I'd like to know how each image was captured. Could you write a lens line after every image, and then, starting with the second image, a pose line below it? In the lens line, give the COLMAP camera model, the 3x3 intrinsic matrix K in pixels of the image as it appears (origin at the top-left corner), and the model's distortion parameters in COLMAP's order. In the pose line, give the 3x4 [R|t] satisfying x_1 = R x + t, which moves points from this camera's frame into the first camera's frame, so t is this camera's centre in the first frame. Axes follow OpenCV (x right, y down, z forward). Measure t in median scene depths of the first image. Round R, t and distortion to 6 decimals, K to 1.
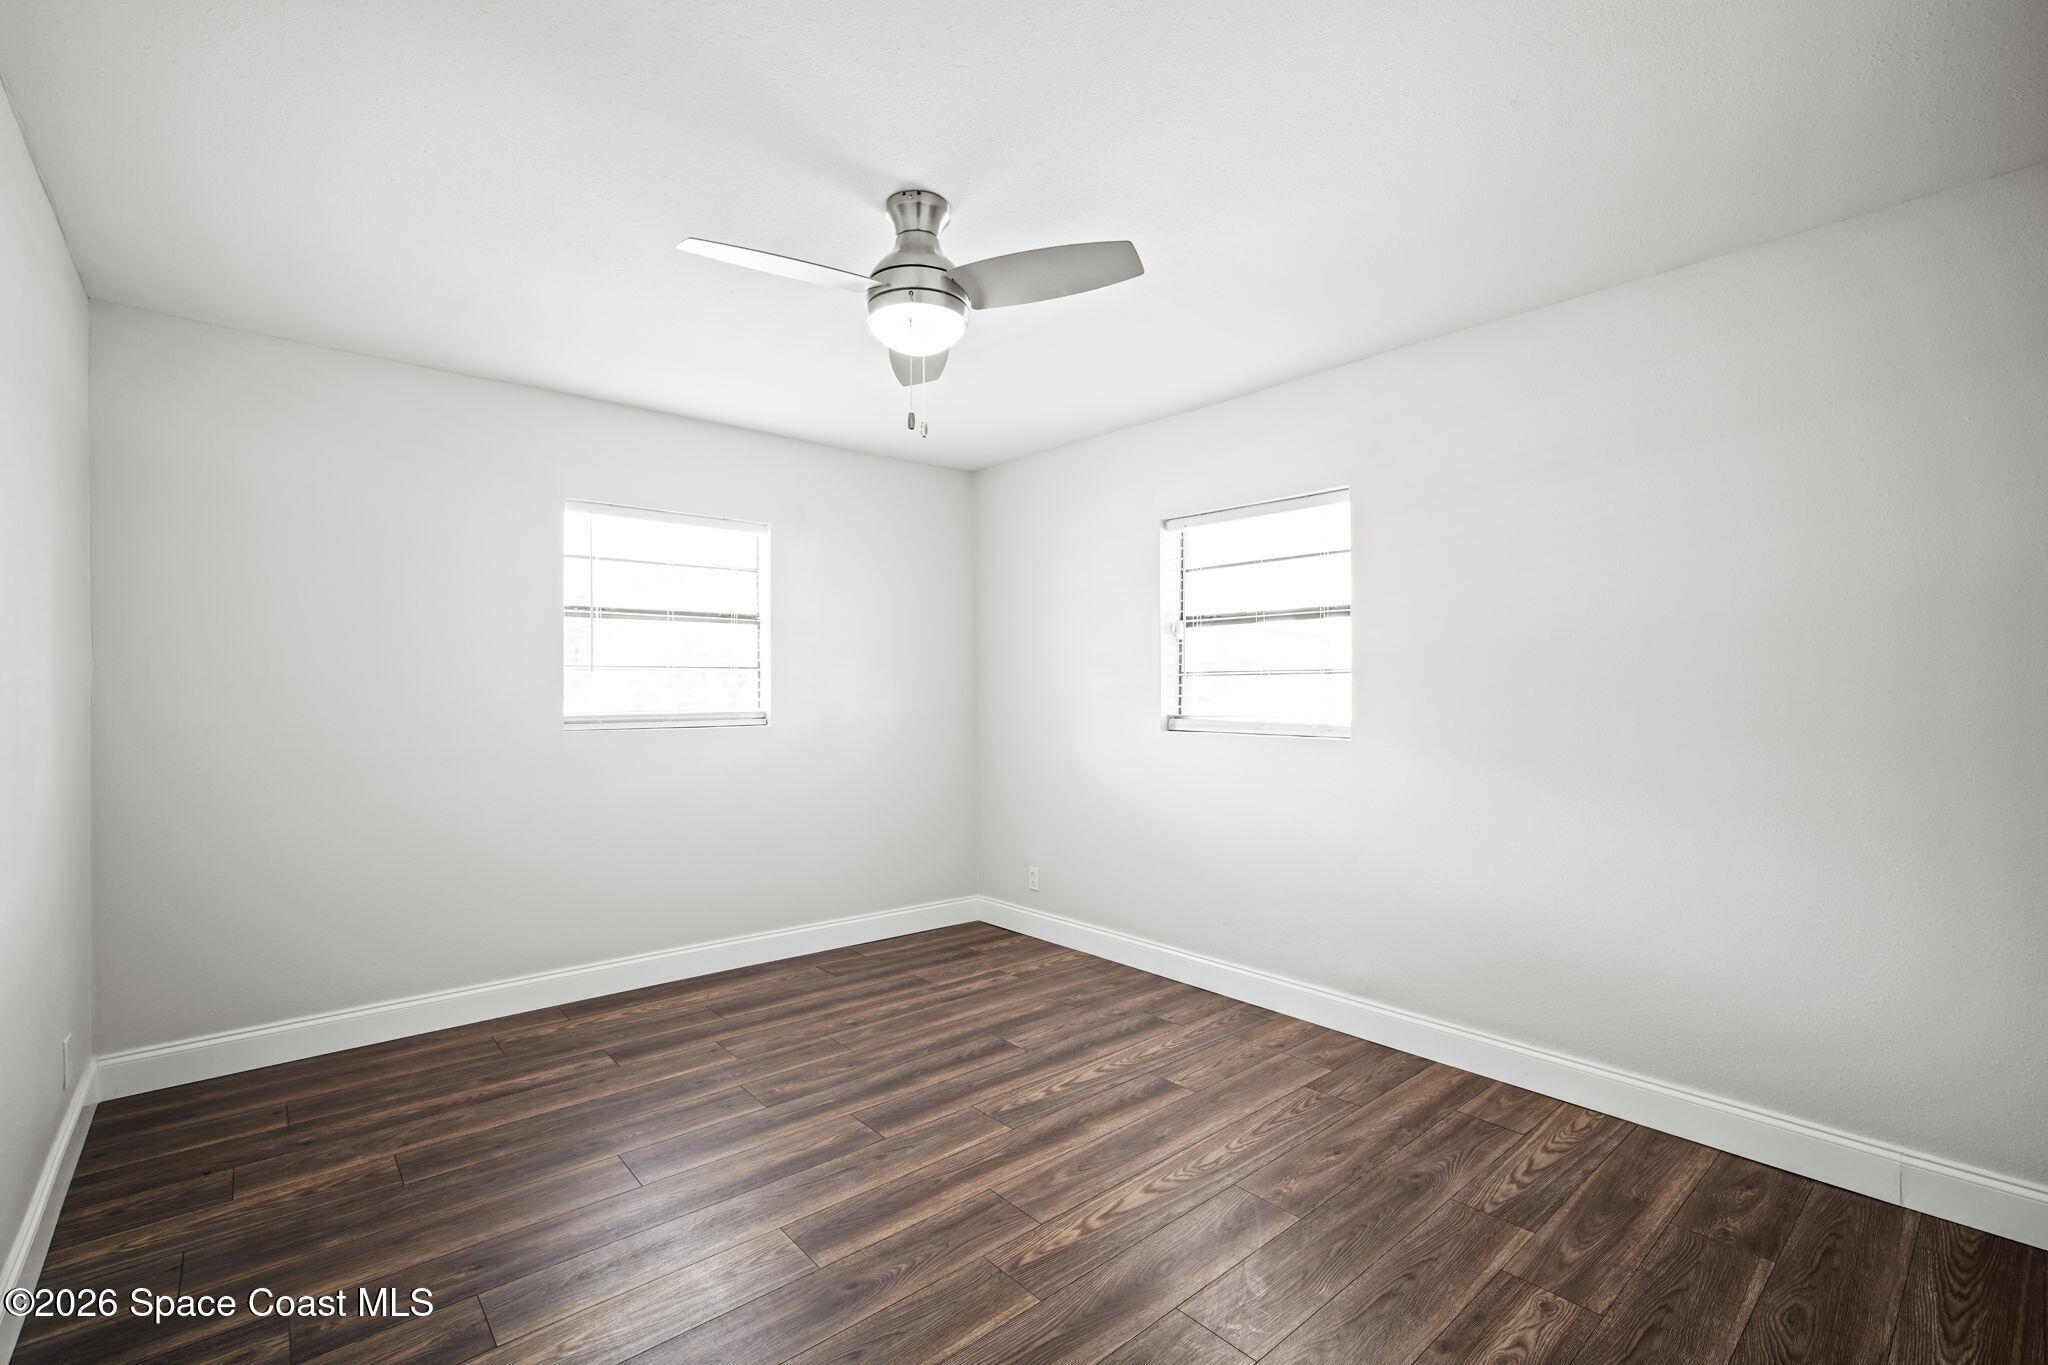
lens RADIAL K [[896.5, 0, 1020.3], [0, 896.5, 683.5], [0, 0, 1]] dist [-0.017505, 0.005567]
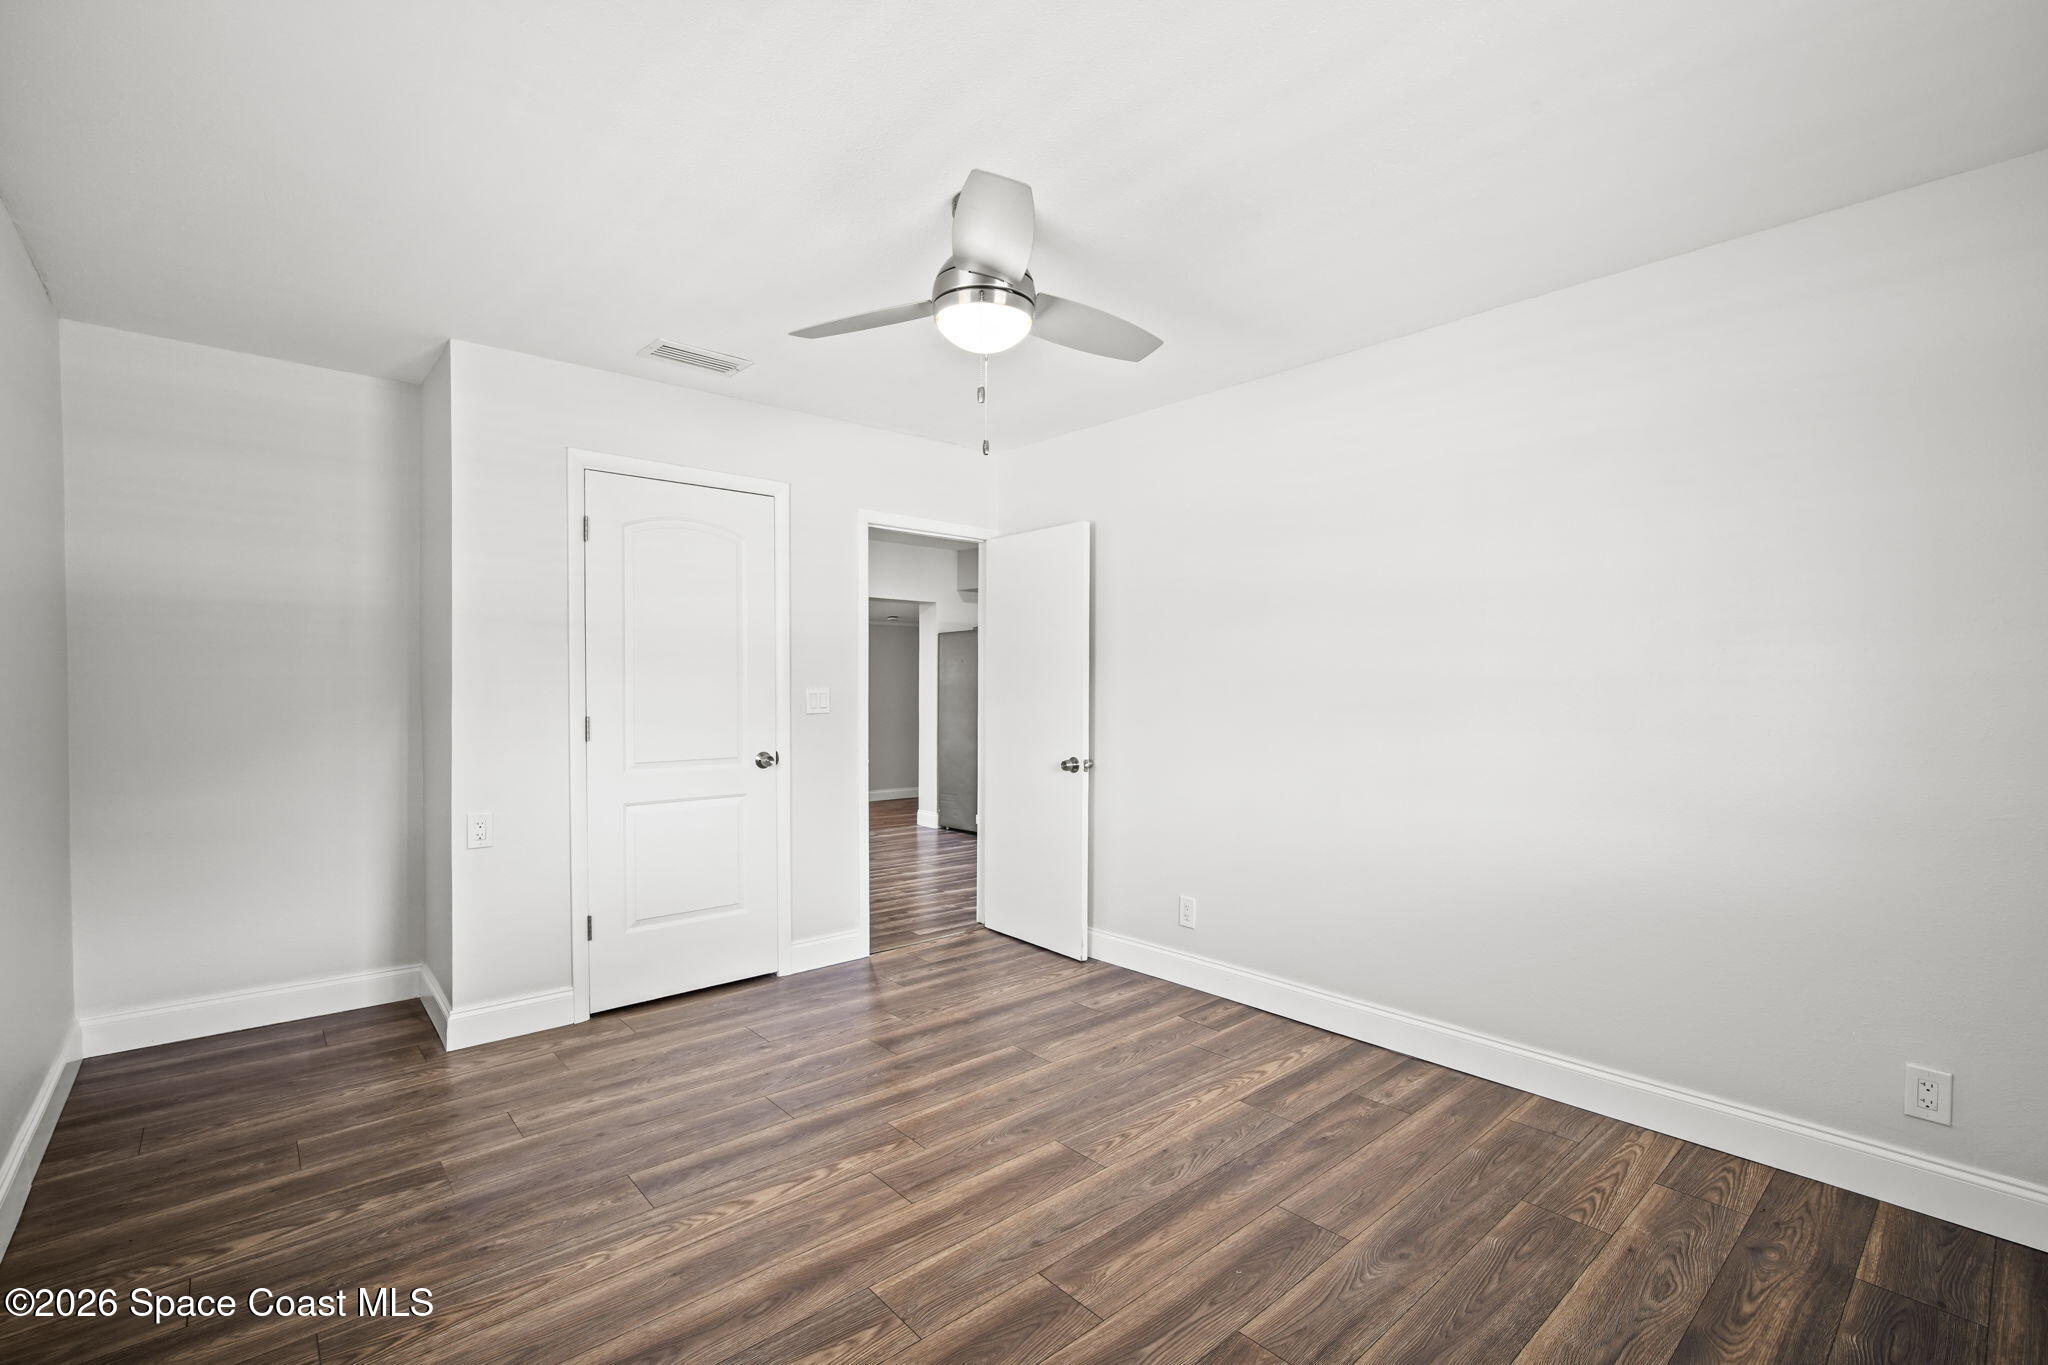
lens RADIAL K [[896.5, 0, 1020.3], [0, 896.5, 683.5], [0, 0, 1]] dist [-0.017505, 0.005567]
pose [[-0.999995, -0.000185, -0.003013, -0.143716], [-0.000166, 0.999979, -0.006445, 0.011083], [0.003014, -0.006444, -0.999975, 1.914166]]
